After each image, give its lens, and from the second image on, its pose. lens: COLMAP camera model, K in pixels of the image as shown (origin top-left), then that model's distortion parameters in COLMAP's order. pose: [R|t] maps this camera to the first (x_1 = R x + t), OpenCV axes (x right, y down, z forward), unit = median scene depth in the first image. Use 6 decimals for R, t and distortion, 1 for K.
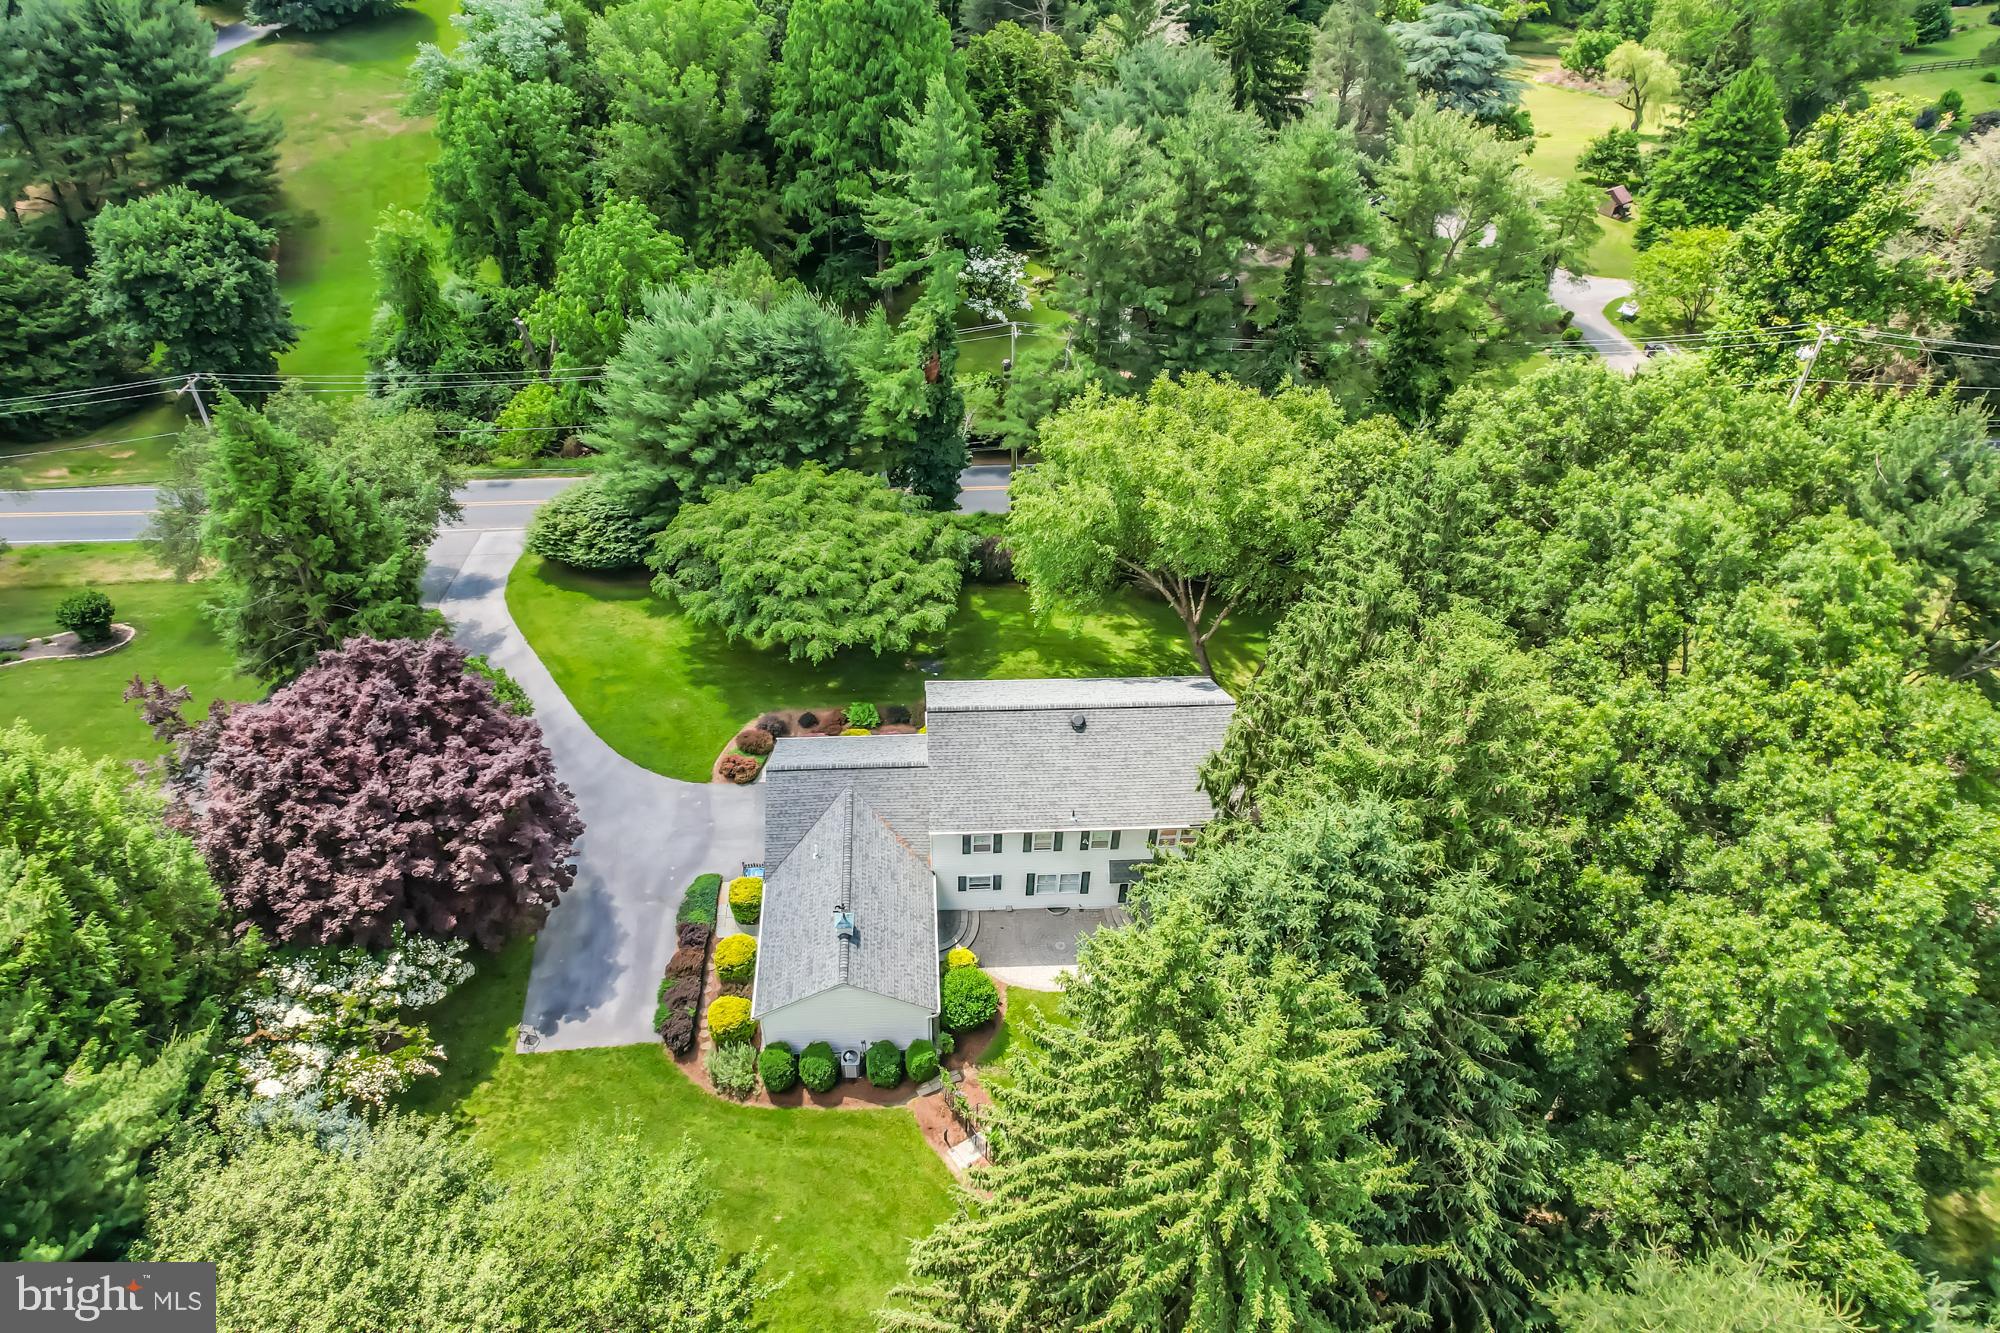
lens RADIAL K [[1288.7, 0, 992.8], [0, 1288.7, 674.6], [0, 0, 1]] dist [-0.056154, 0.044077]
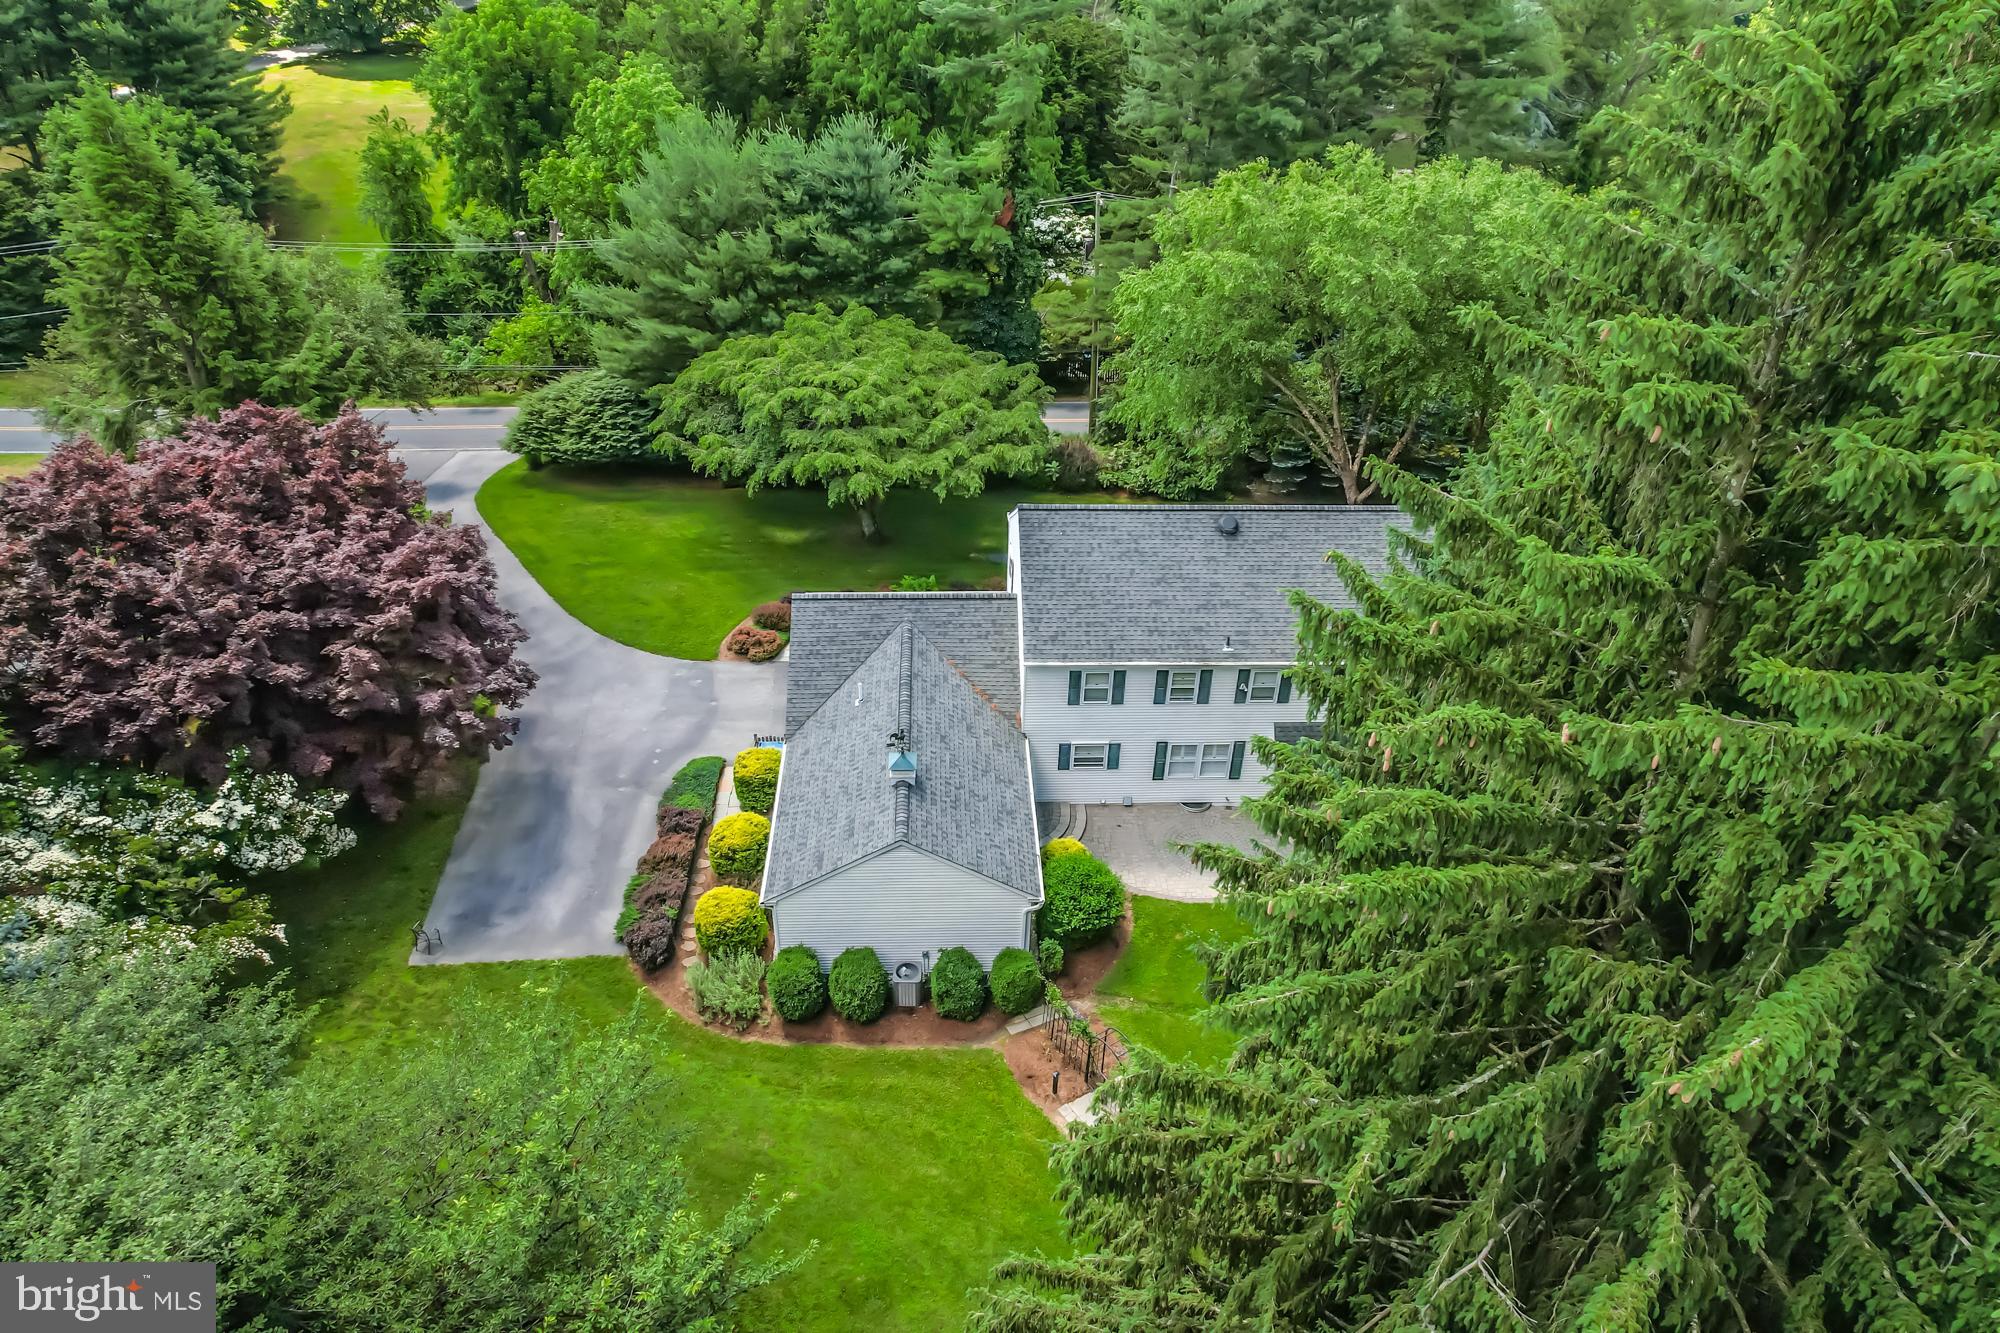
lens RADIAL K [[1288.7, 0, 997.2], [0, 1288.7, 668.1], [0, 0, 1]] dist [-0.056154, 0.044077]
pose [[0.999882, 0.009566, -0.011990, -0.053520], [-0.011012, 0.991845, -0.126977, 0.208304], [0.010678, 0.127094, 0.991833, 0.298330]]
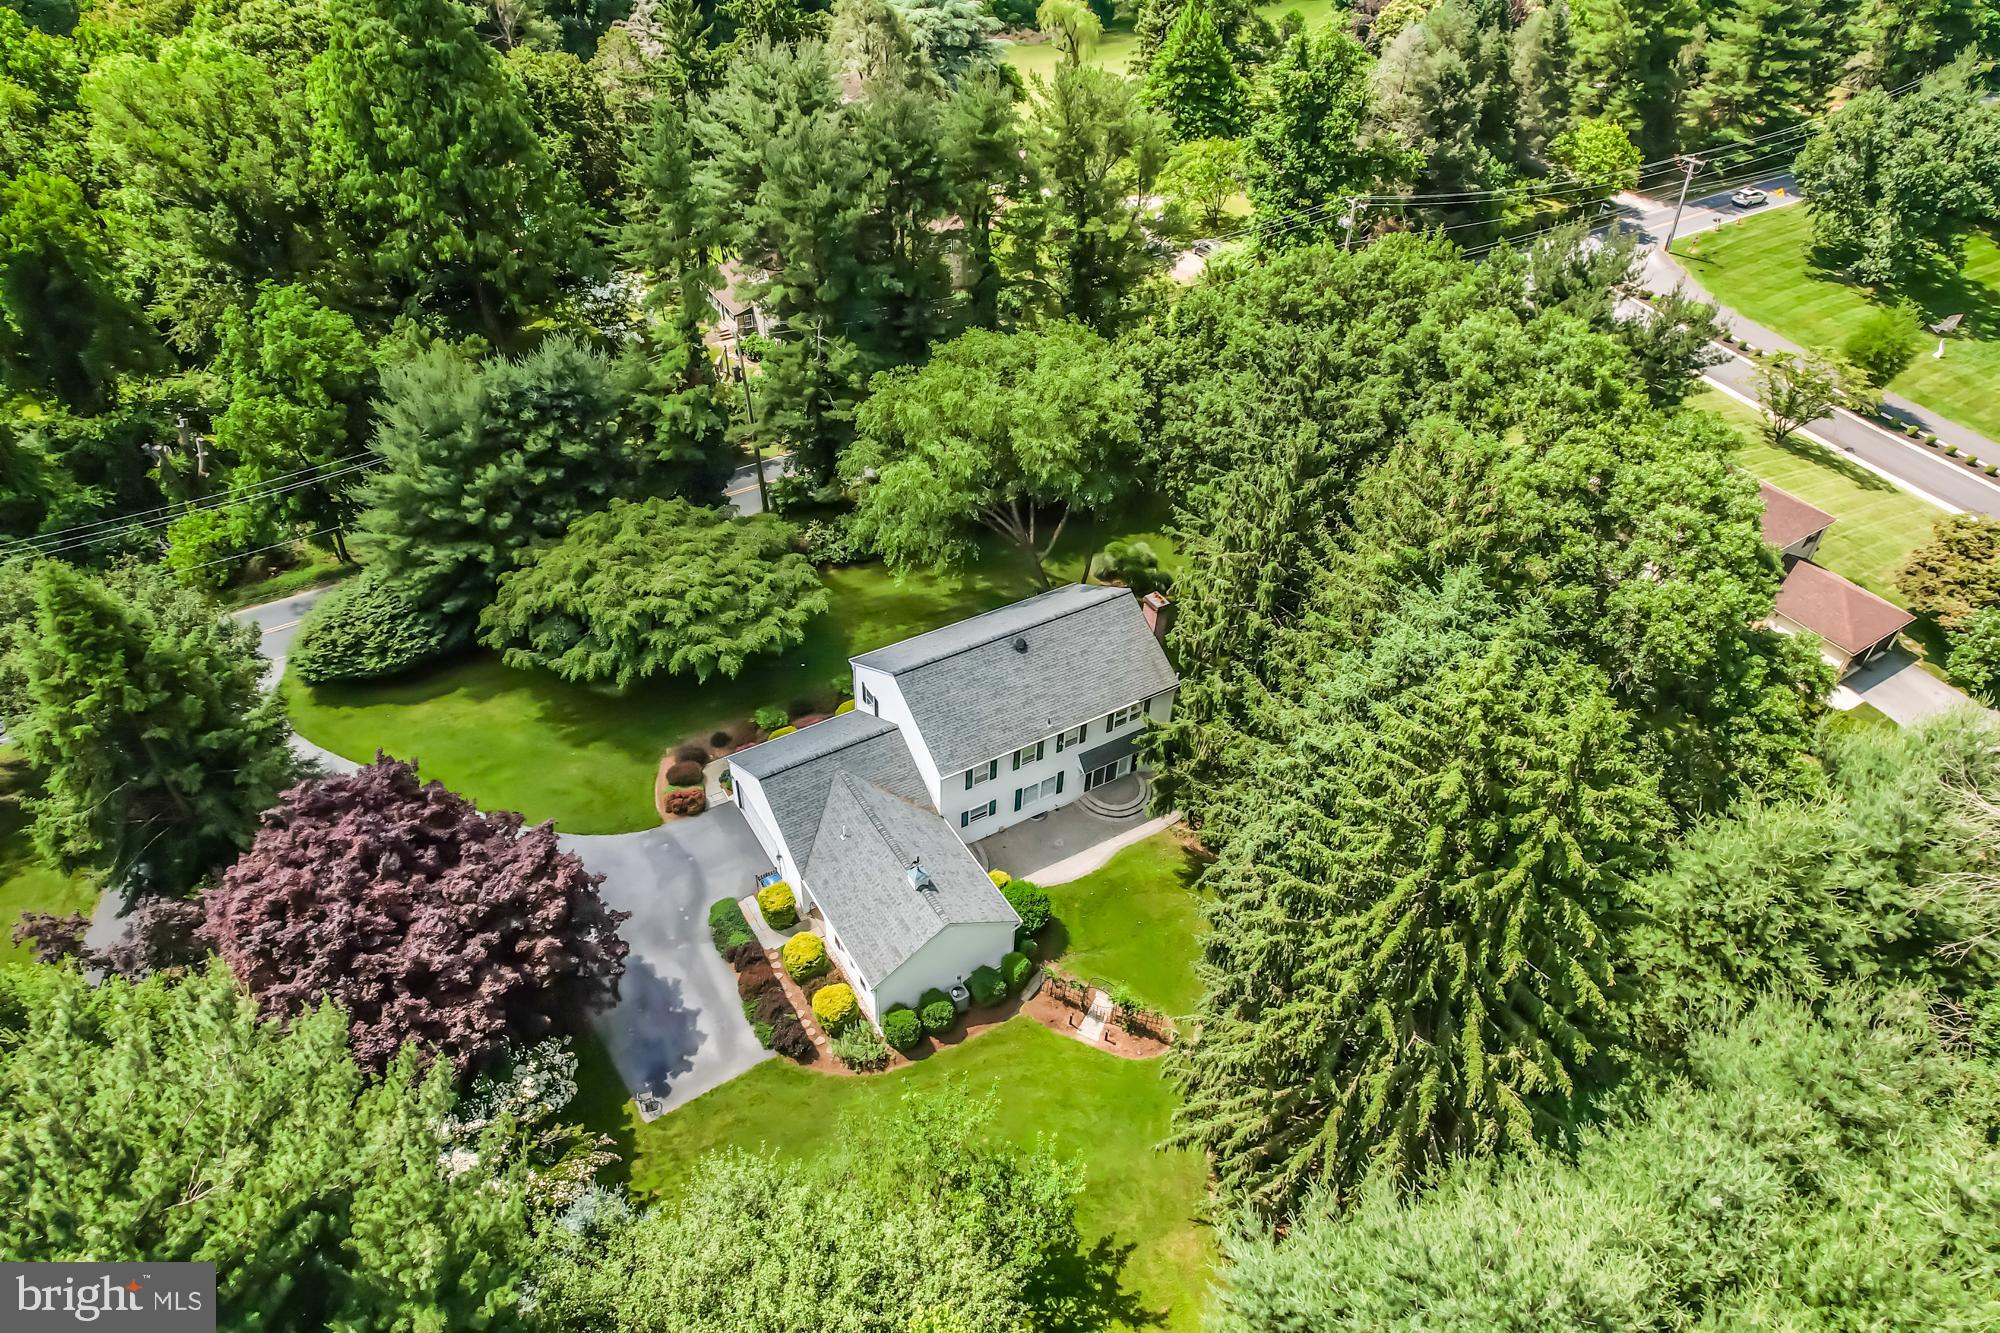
lens RADIAL K [[1288.7, 0, 1009.8], [0, 1288.7, 673.5], [0, 0, 1]] dist [-0.056154, 0.044077]
pose [[0.883924, -0.297753, 0.360584, -0.351960], [0.295672, 0.953253, 0.062351, -0.011807], [-0.362293, 0.051501, 0.930640, -0.033671]]
